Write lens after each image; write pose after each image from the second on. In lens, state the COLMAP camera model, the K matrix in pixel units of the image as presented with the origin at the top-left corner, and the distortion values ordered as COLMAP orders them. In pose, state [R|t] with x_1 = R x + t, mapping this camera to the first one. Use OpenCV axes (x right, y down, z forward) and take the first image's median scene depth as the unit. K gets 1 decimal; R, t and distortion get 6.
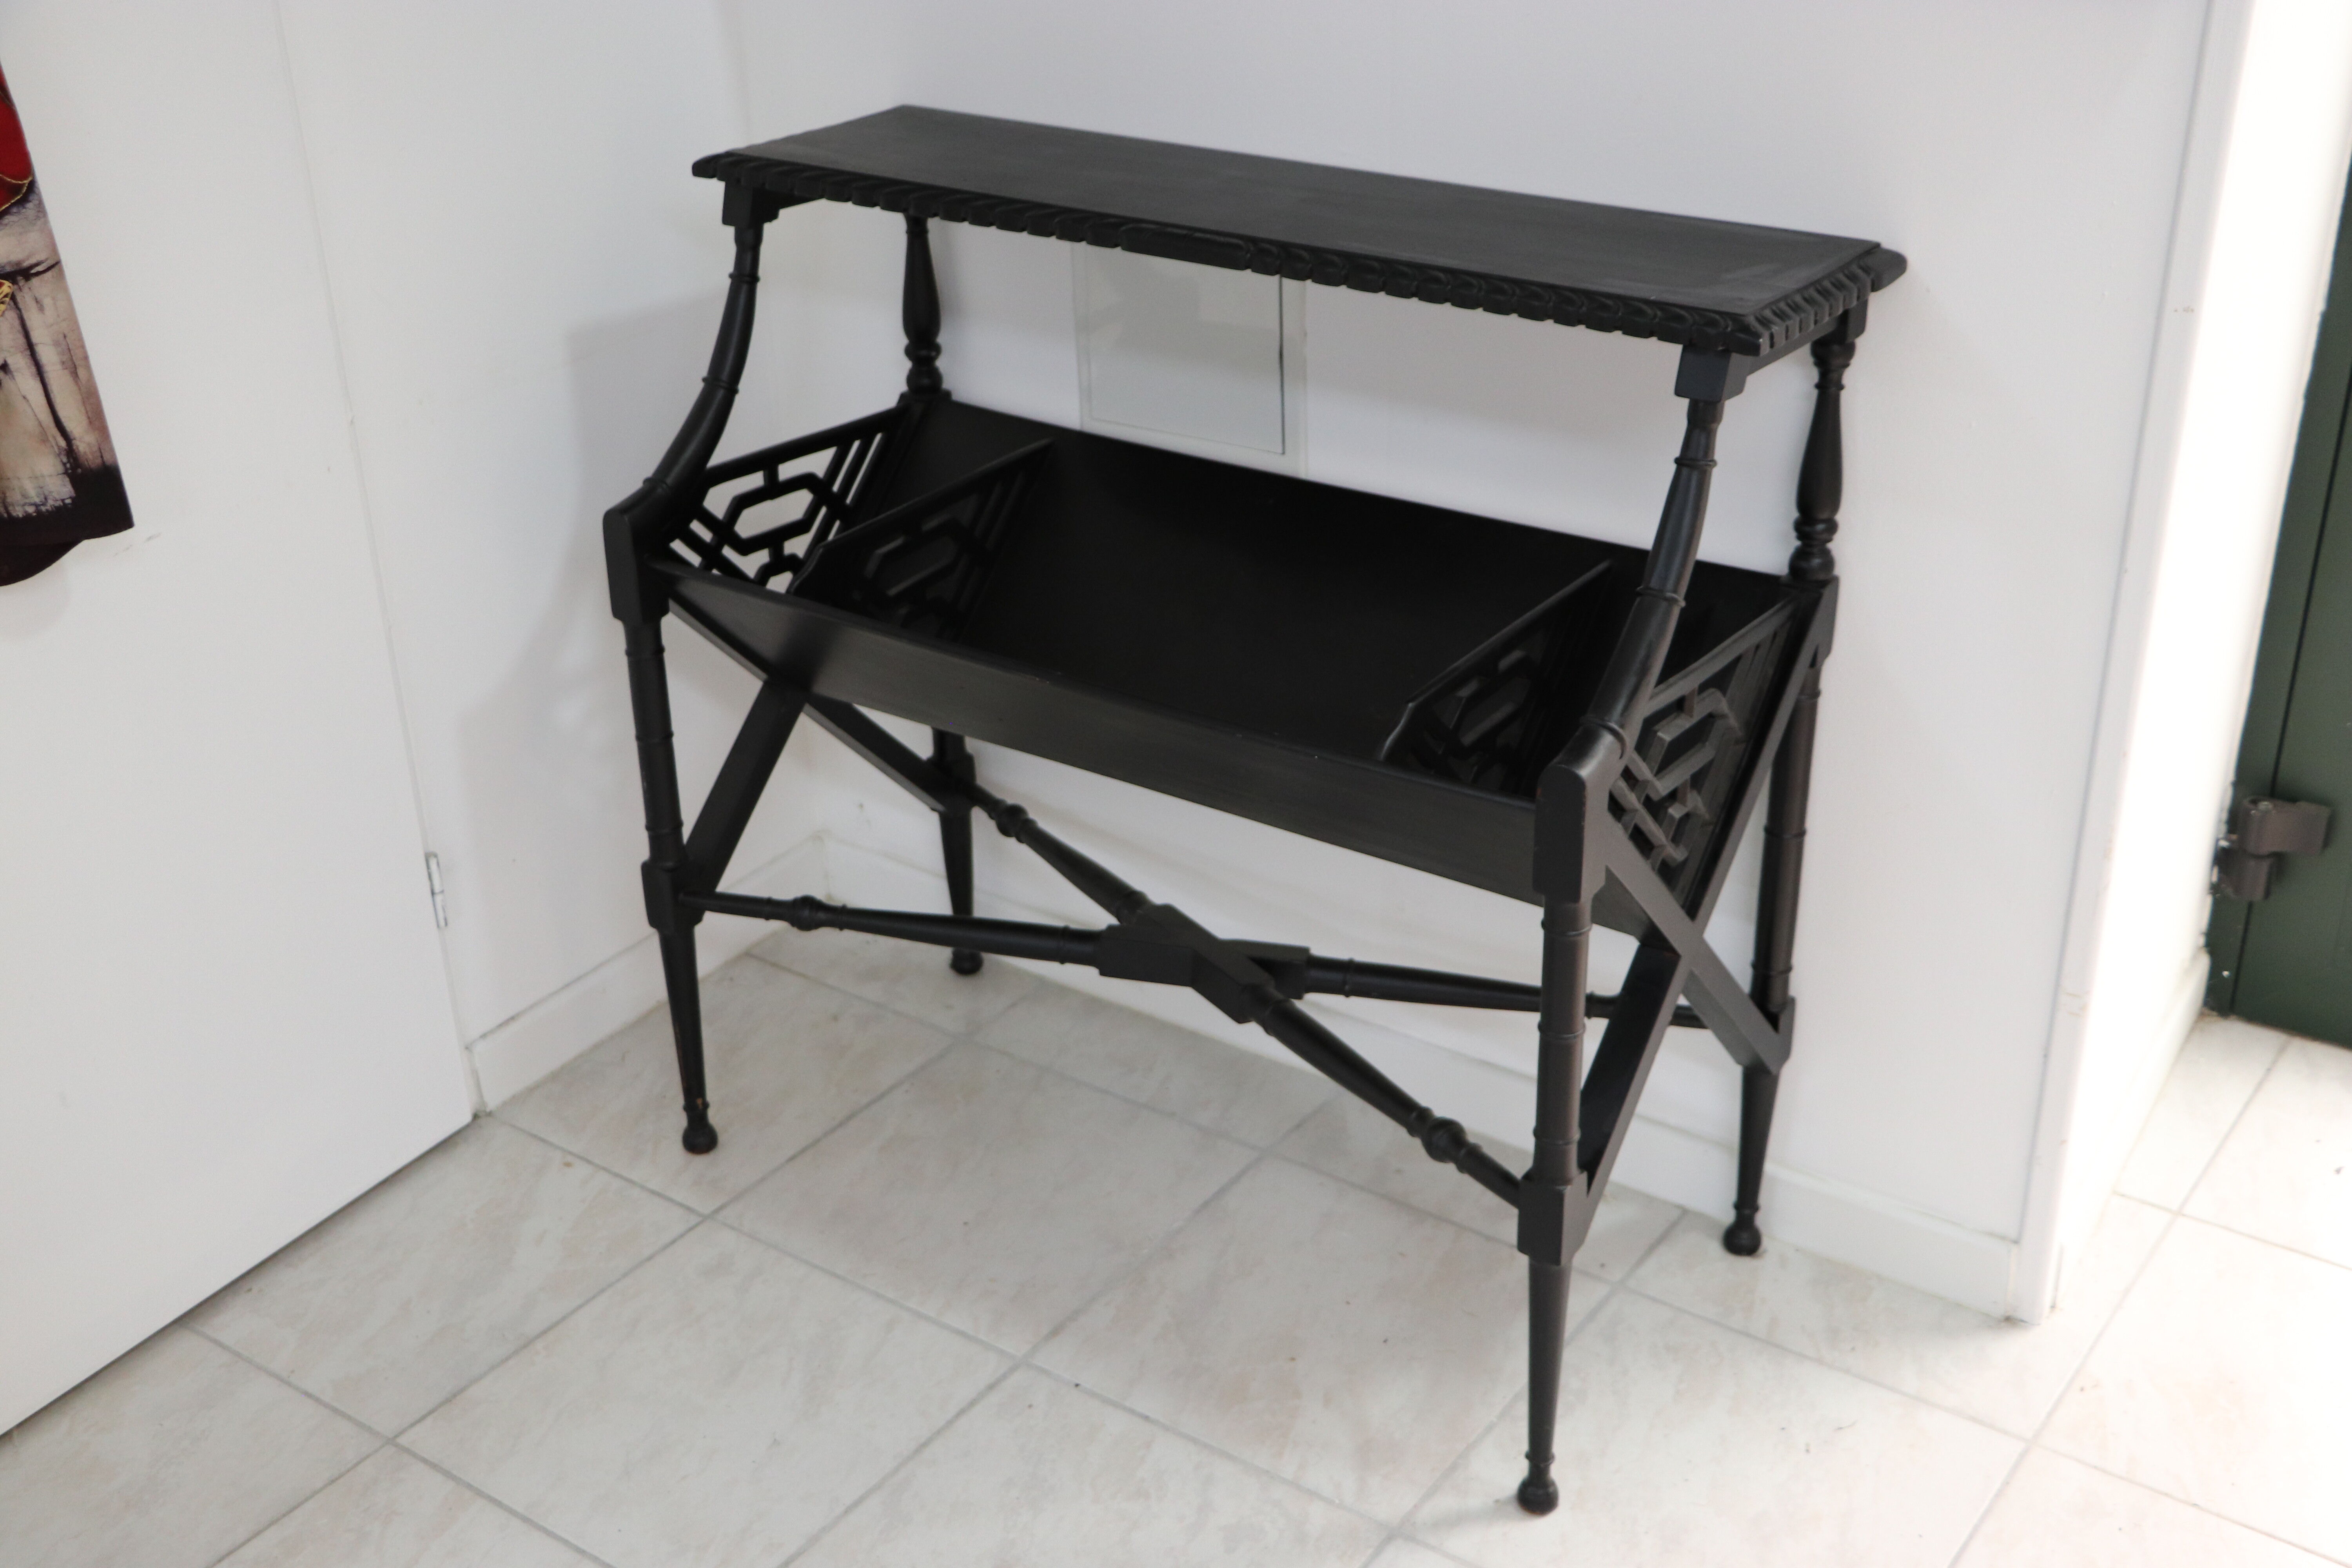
lens RADIAL K [[2647.2, 0, 1198.6], [0, 2647.2, 786.3], [0, 0, 1]] dist [-0.007609, 0.000000]
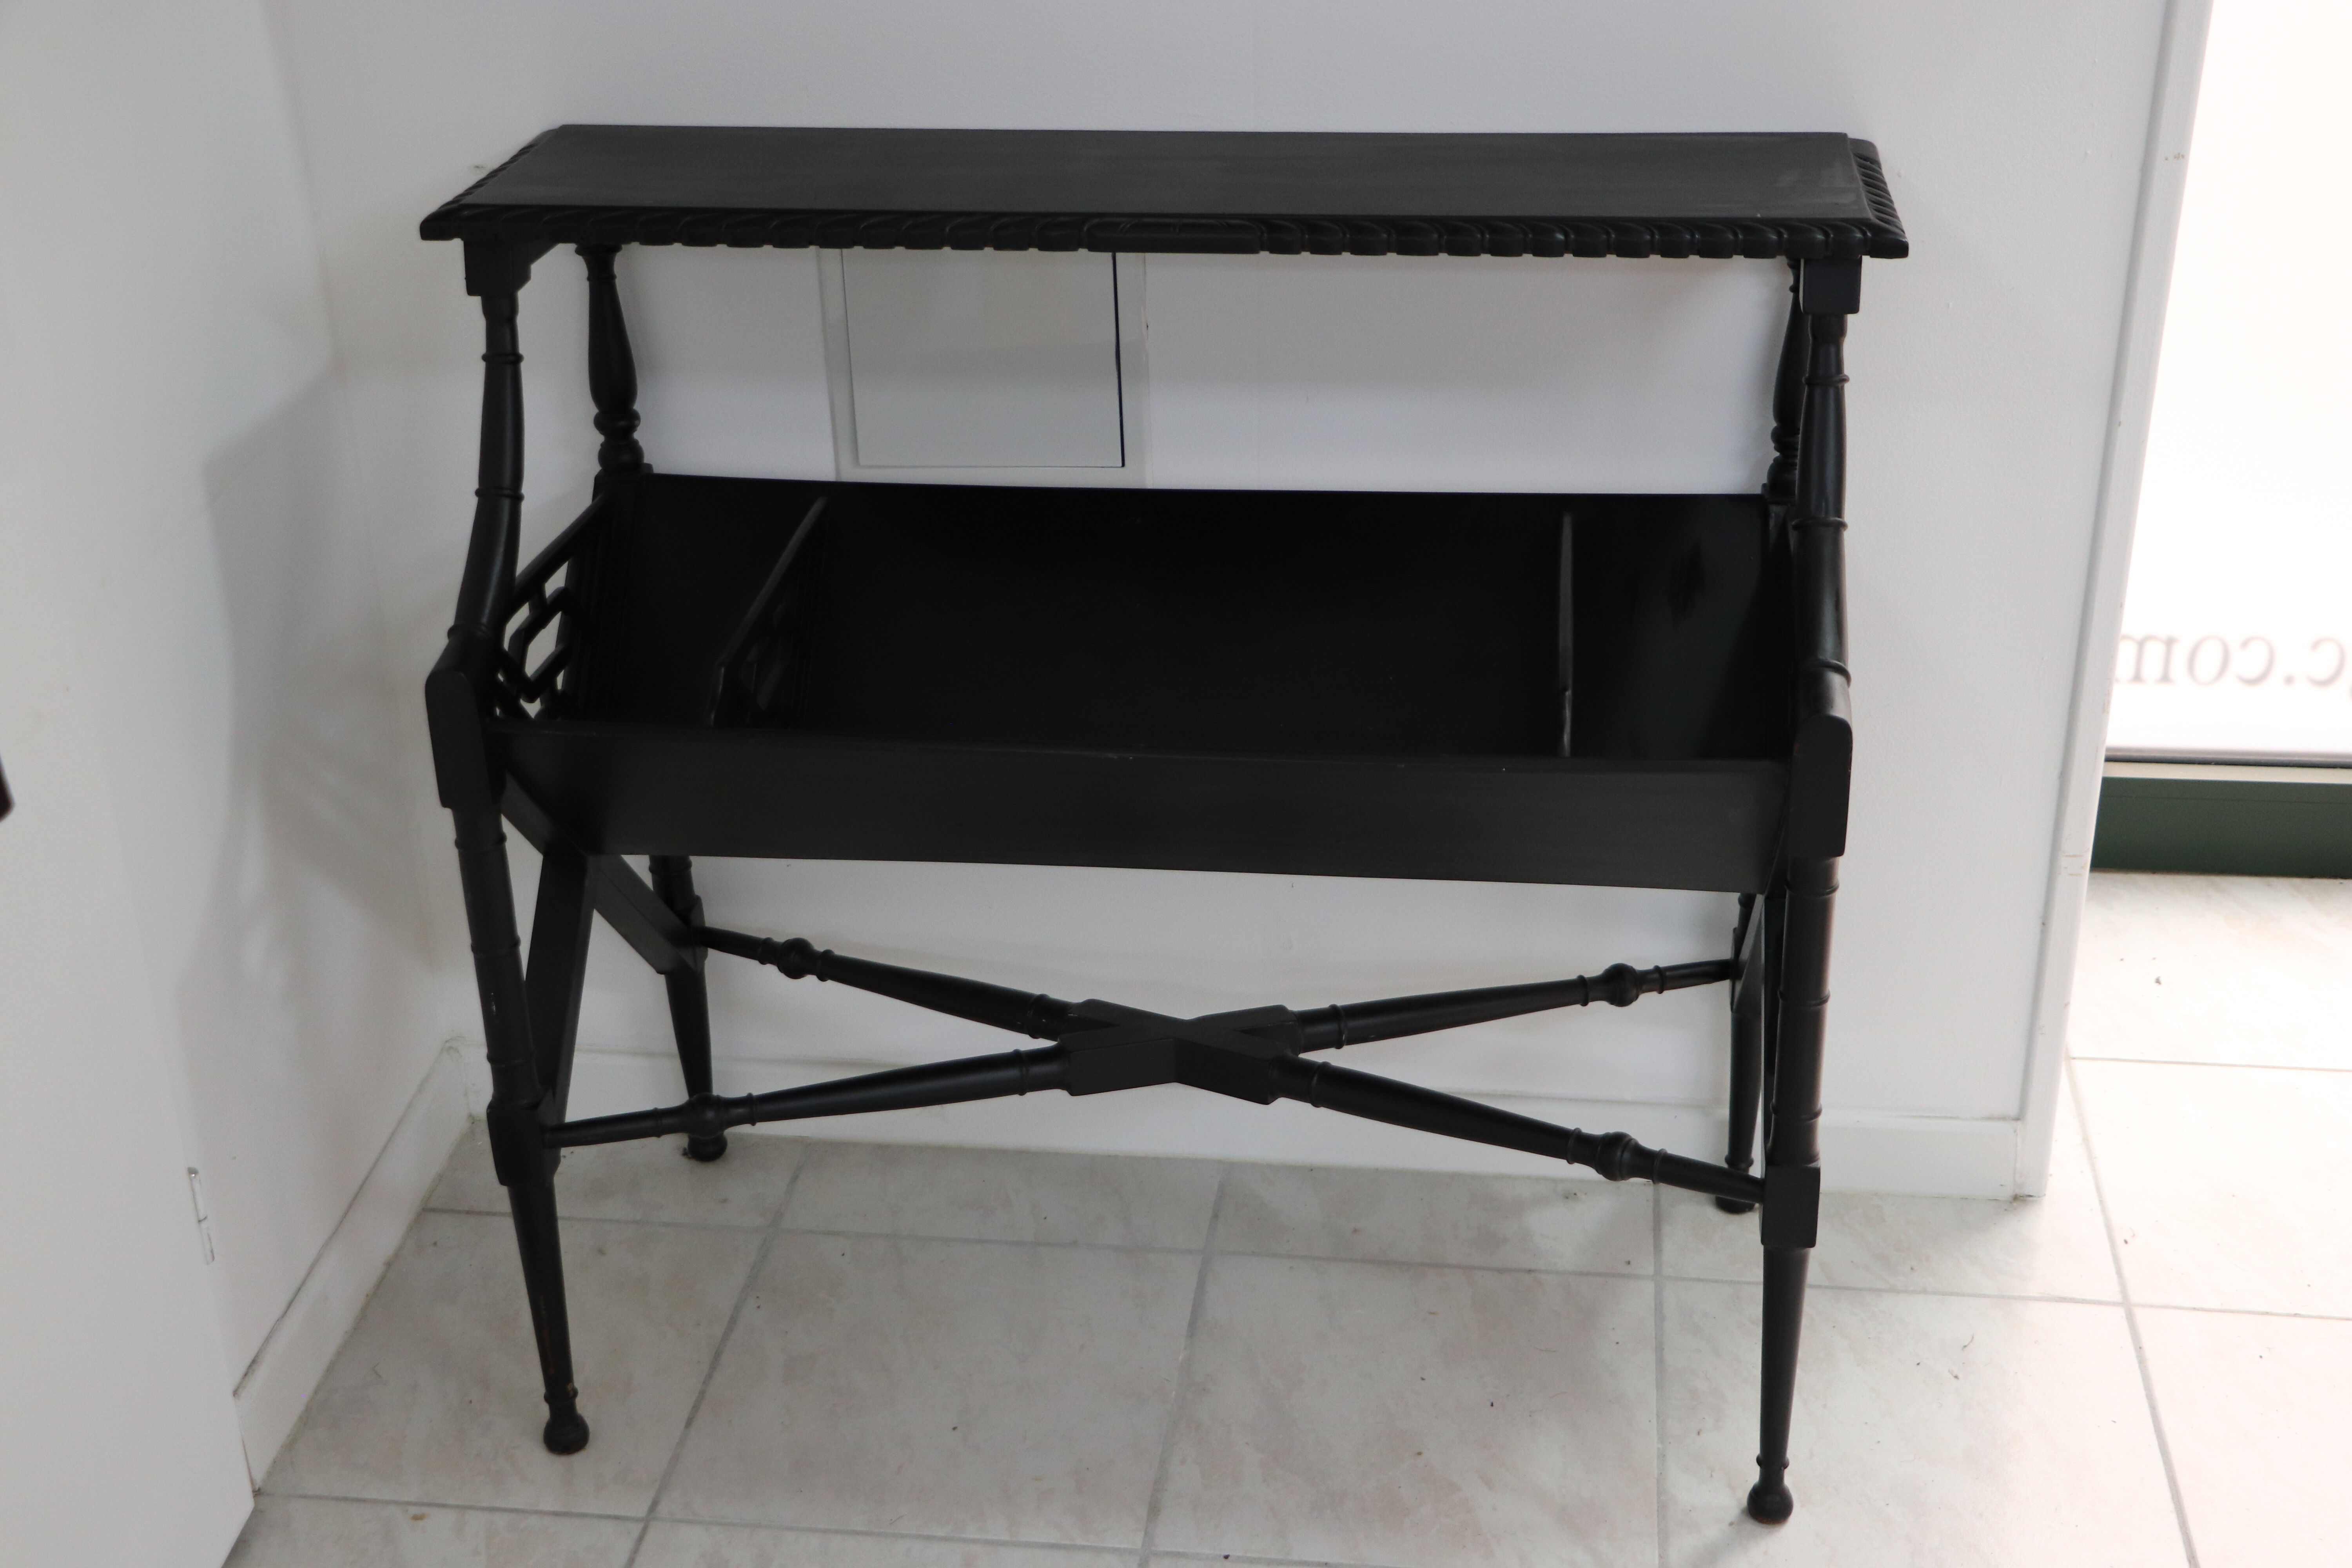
lens RADIAL K [[2993.5, 0, 1179.4], [0, 2993.5, 787.8], [0, 0, 1]] dist [0.047383, 0.000000]
pose [[0.883319, -0.209598, 0.419305, -0.398709], [0.215251, 0.975953, 0.034396, -0.052633], [-0.416431, 0.059873, 0.907194, 0.099725]]
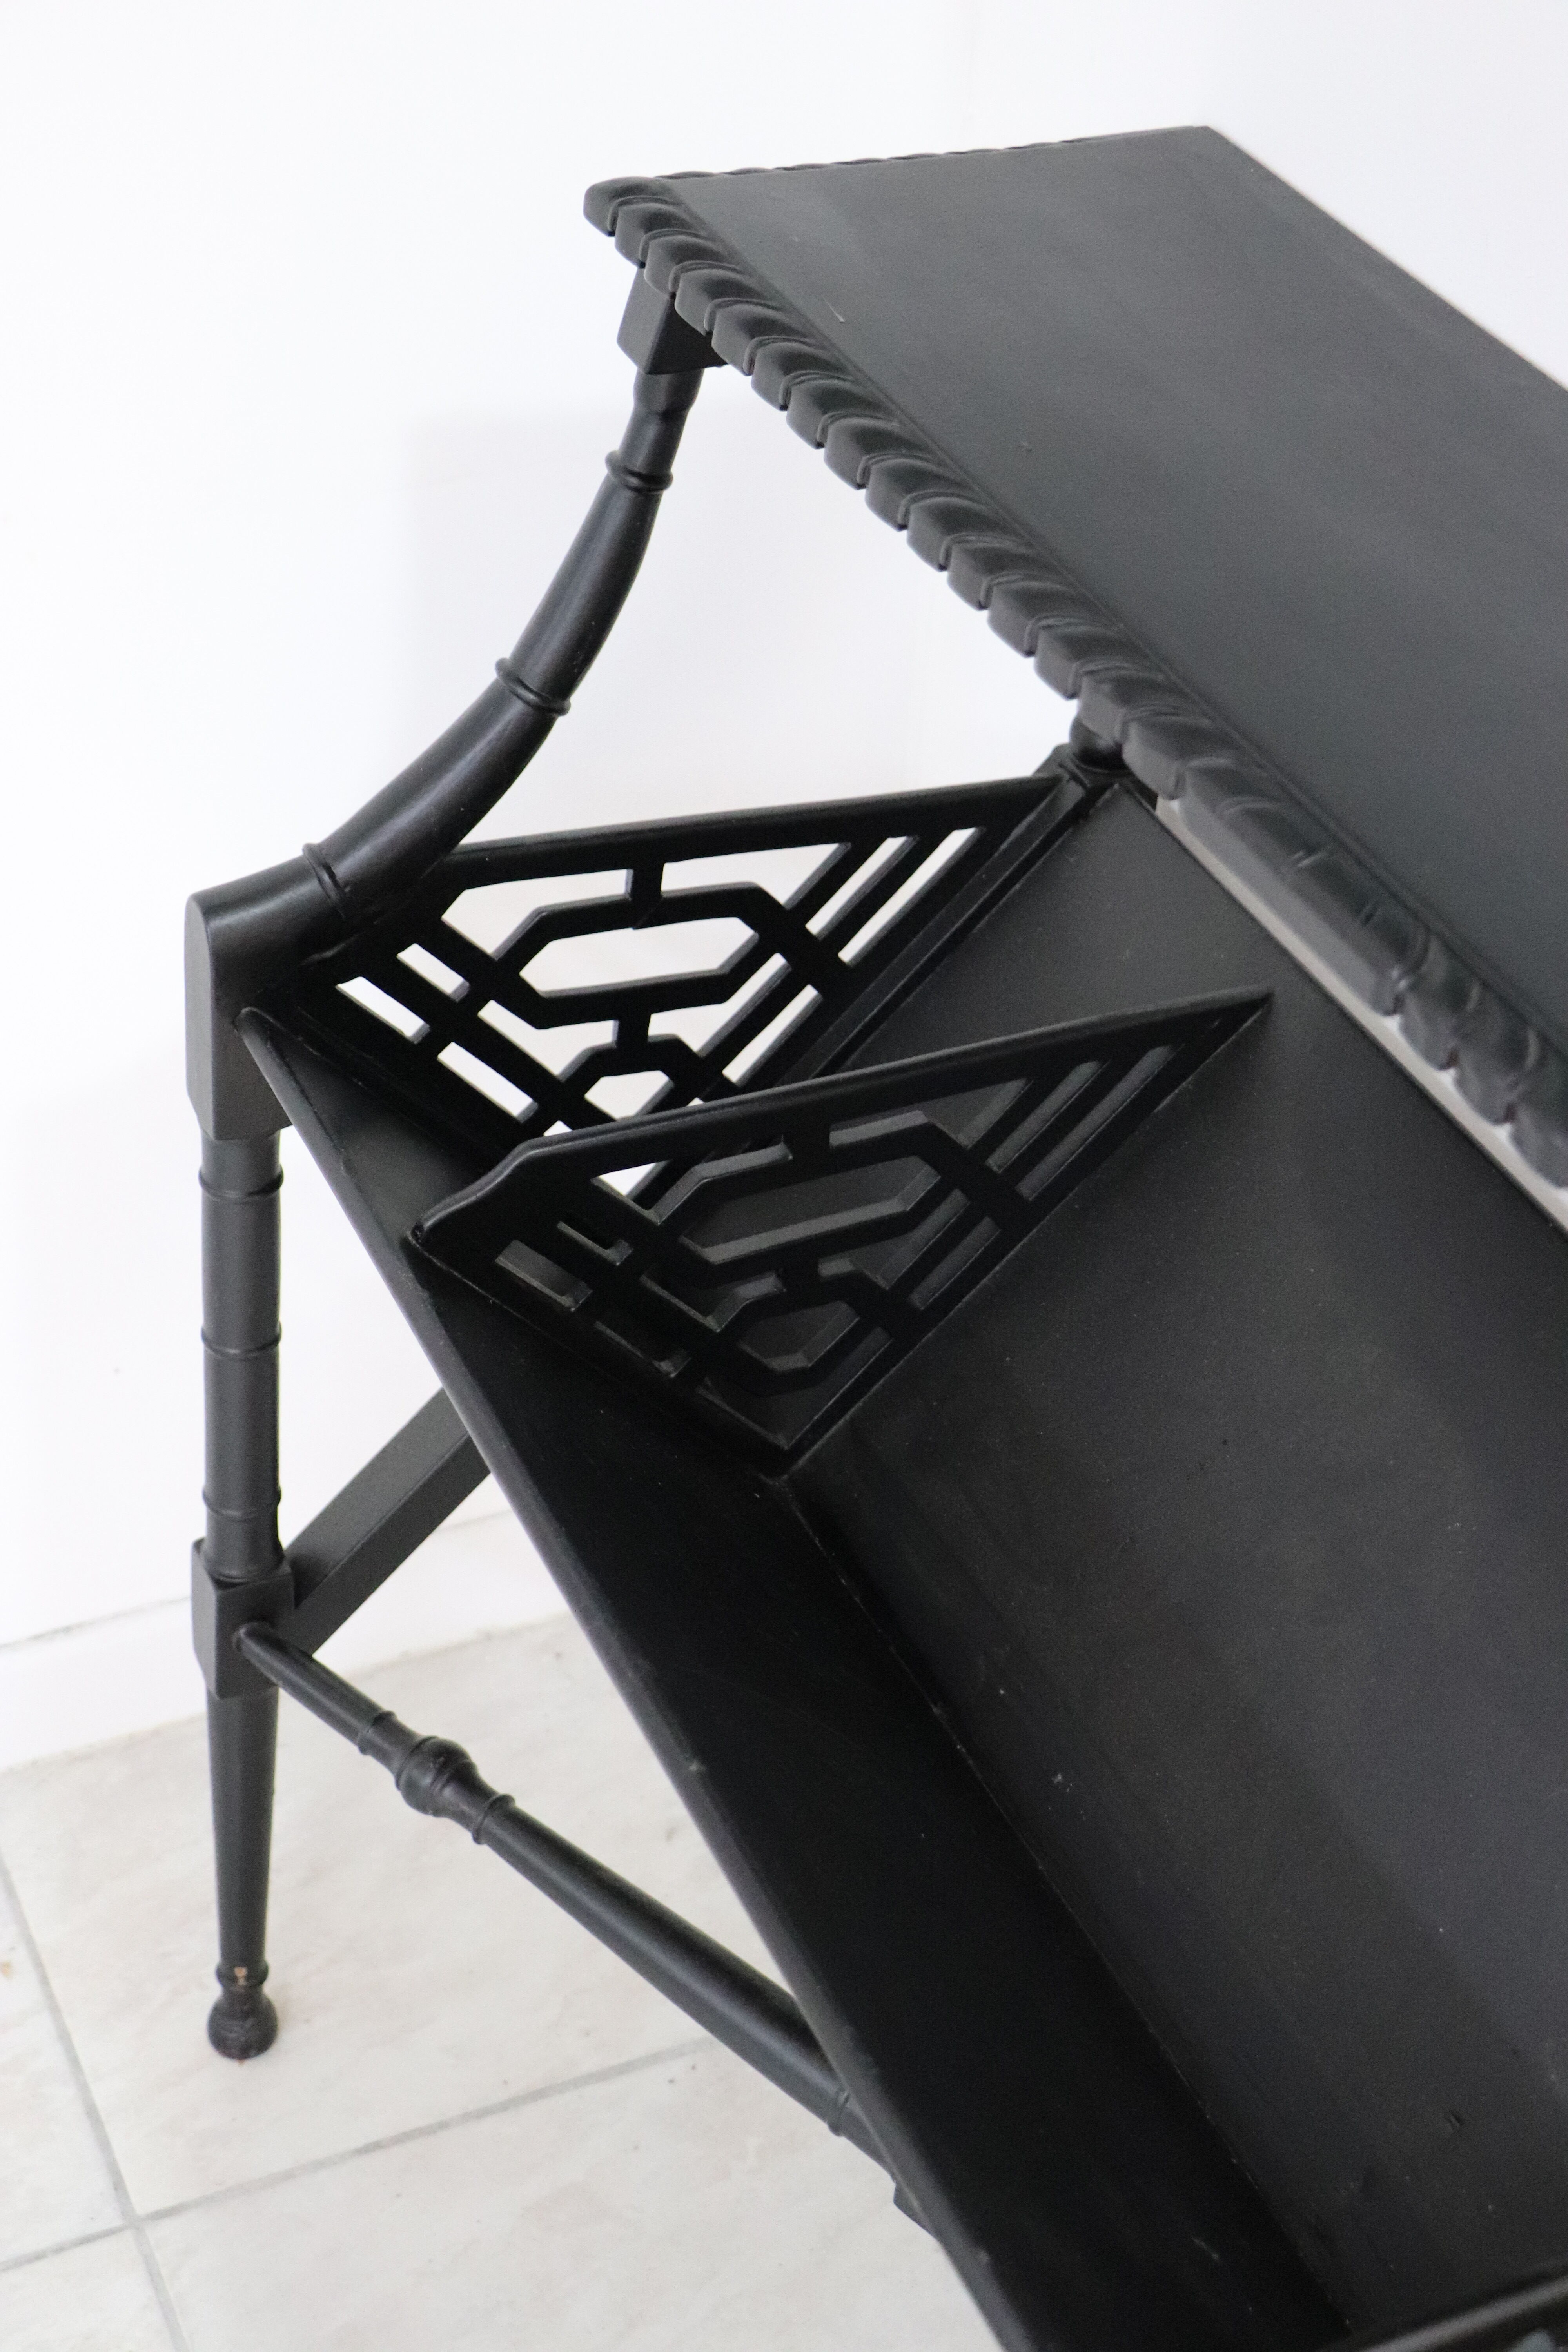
lens RADIAL K [[3818.9, 0, 851.1], [0, 3818.9, 1196.0], [0, 0, 1]] dist [0.132605, 0.000000]
pose [[0.863371, 0.360091, -0.353447, 0.127626], [-0.300434, 0.929656, 0.213257, -0.227221], [0.405376, -0.077932, 0.910822, 0.423176]]
